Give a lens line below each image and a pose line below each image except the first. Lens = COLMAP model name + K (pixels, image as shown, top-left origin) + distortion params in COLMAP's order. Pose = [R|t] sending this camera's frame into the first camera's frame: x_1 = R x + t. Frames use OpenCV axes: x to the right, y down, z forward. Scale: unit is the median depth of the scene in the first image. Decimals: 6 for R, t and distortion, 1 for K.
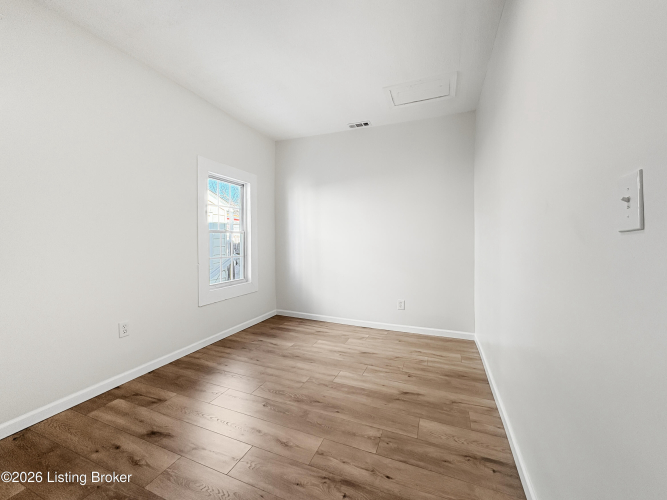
lens RADIAL K [[278.6, 0, 324.2], [0, 278.6, 245.1], [0, 0, 1]] dist [-0.002467, 0.000062]
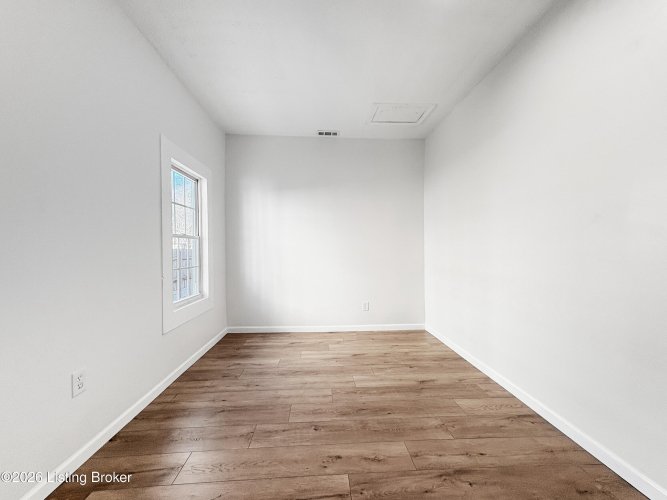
lens RADIAL K [[274.3, 0, 333.5], [0, 274.3, 250.0], [0, 0, 1]] dist [0.022041, 0.000027]
pose [[0.895692, -0.008079, 0.444601, -0.383866], [0.015820, 0.999781, -0.013703, 0.011381], [-0.444393, 0.019308, 0.895624, 0.119982]]
